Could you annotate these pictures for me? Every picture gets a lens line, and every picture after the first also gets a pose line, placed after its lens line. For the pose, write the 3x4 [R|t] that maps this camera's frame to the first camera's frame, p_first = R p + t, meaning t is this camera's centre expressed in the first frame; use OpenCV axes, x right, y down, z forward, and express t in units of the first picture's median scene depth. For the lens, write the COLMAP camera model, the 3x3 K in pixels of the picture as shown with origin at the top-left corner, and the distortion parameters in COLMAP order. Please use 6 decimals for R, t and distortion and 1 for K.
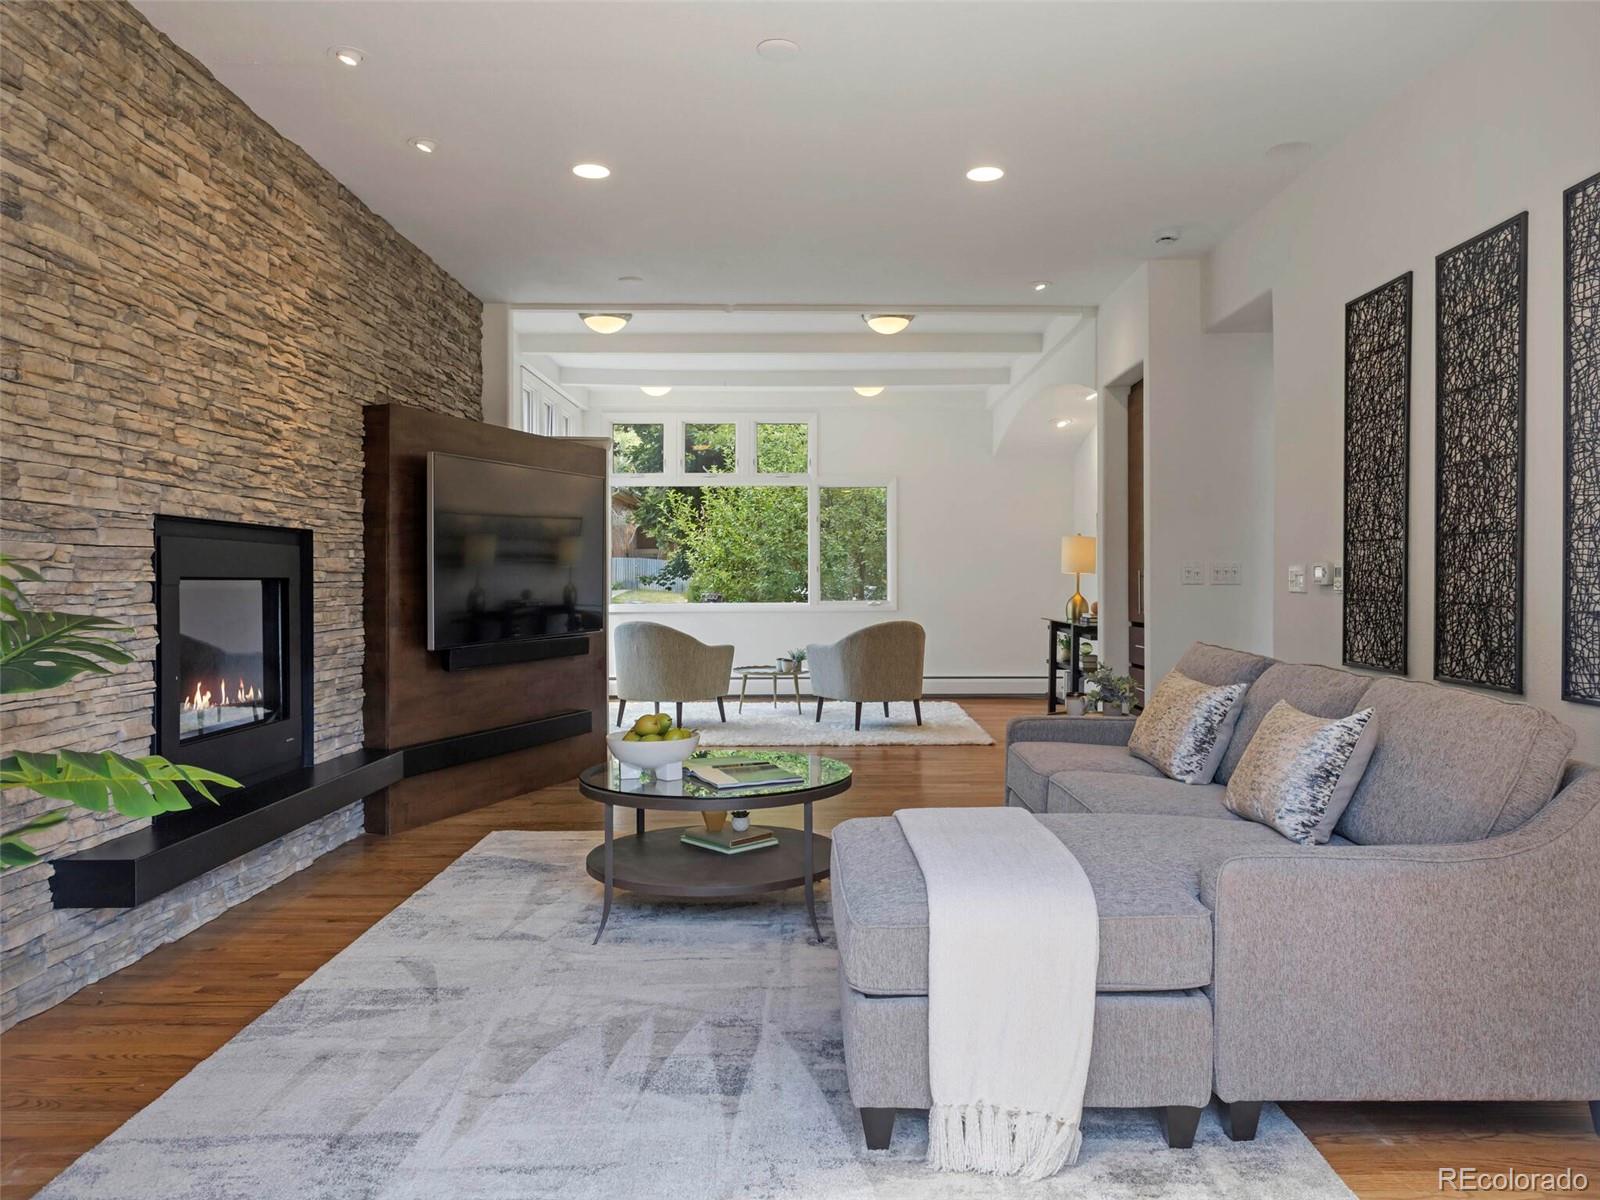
lens RADIAL K [[1216.7, 0, 800.0], [0, 1216.7, 600.0], [0, 0, 1]] dist [0.003963, 0.001176]
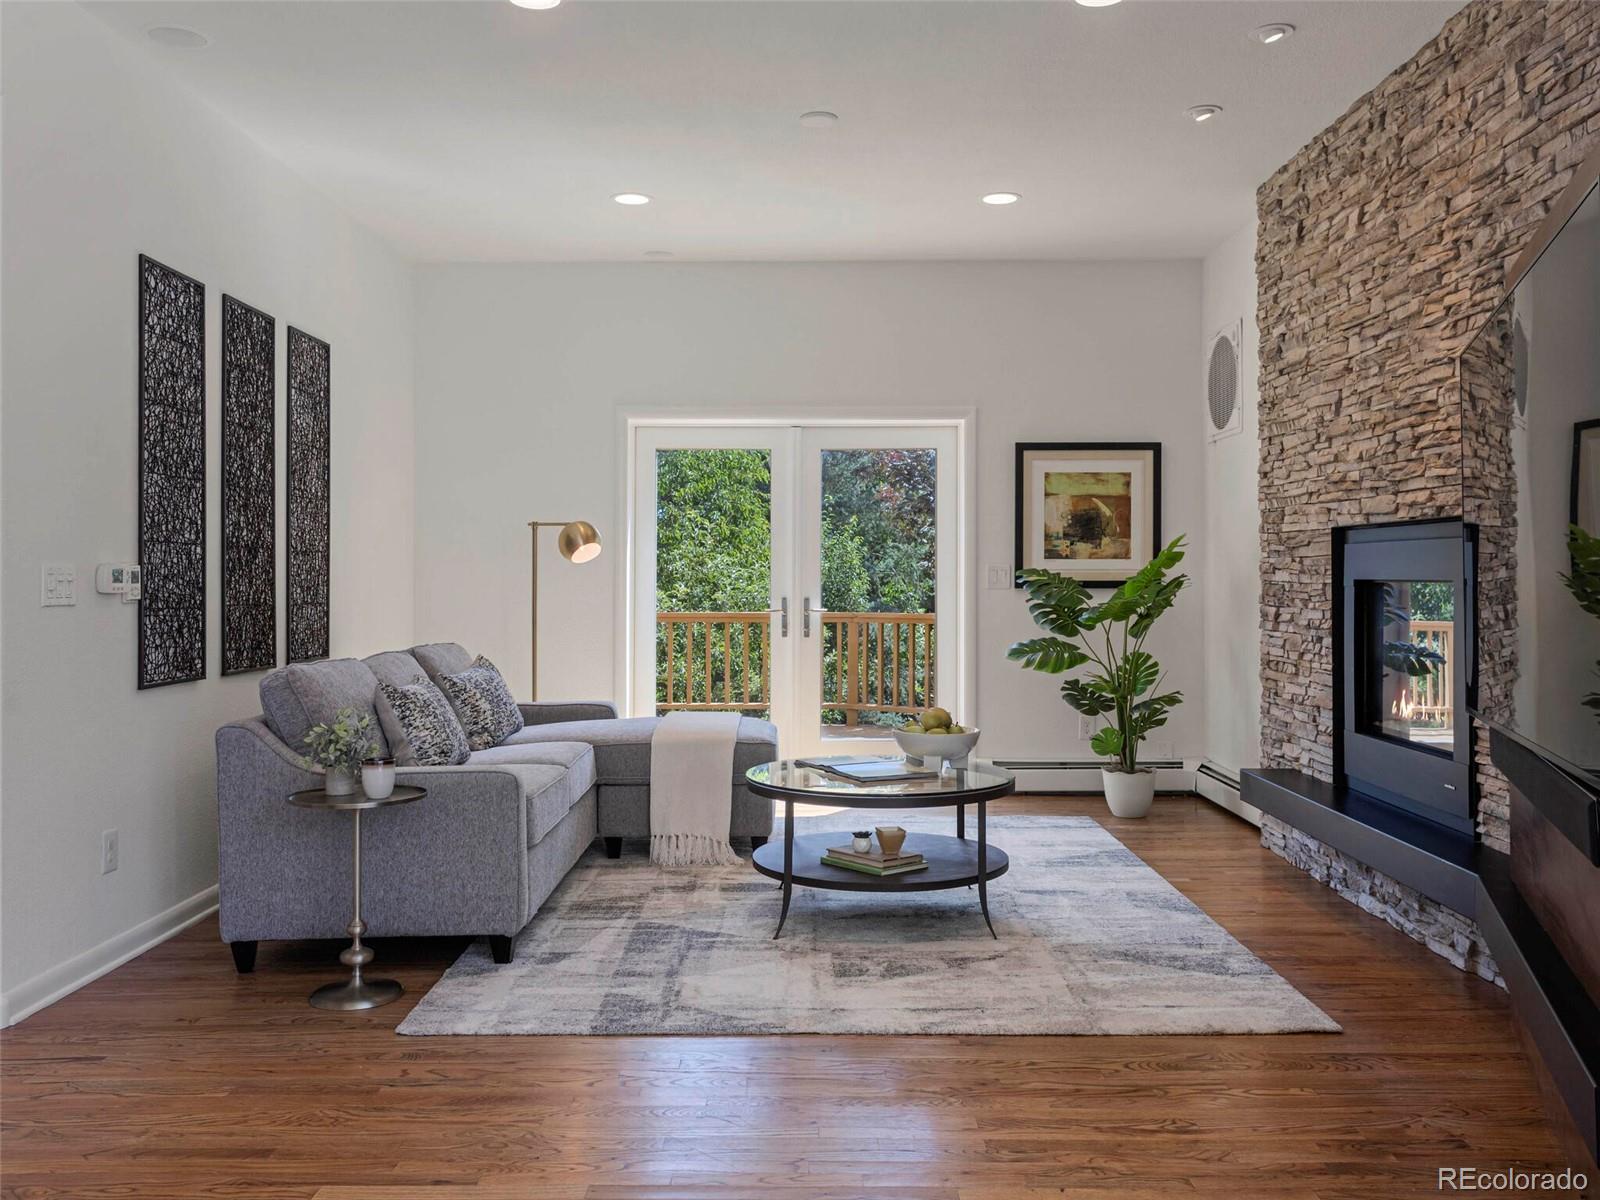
lens RADIAL K [[1307.9, 0, 802.4], [0, 1307.9, 589.3], [0, 0, 1]] dist [-0.013602, 0.051152]
pose [[-0.999982, 0.003488, -0.004818, 0.001722], [0.003363, 0.999664, 0.025716, -0.024717], [0.004907, 0.025699, -0.999658, 1.296484]]
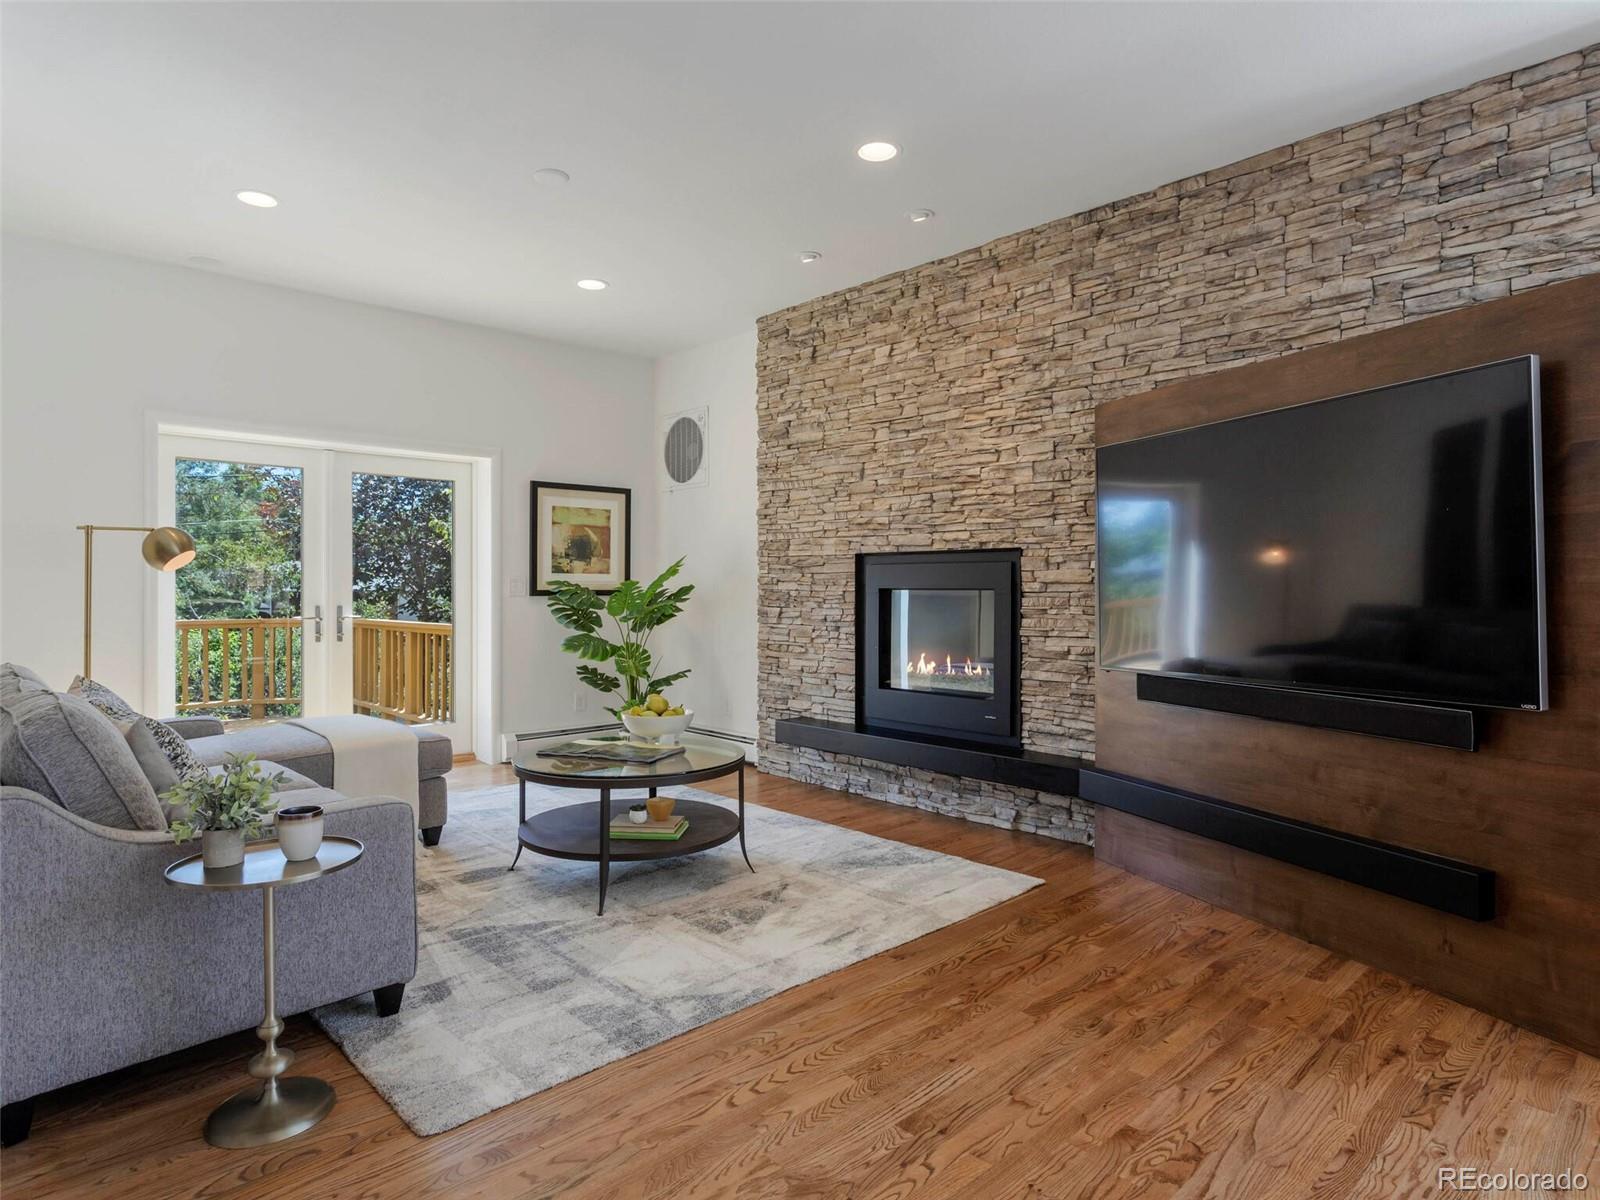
lens RADIAL K [[894.9, 0, 800.0], [0, 894.9, 600.0], [0, 0, 1]] dist [-0.001733, 0.002280]
pose [[-0.740225, 0.012185, -0.672249, 0.245281], [-0.008342, 0.999592, 0.027303, -0.020820], [0.672307, 0.025818, -0.739822, 1.093066]]
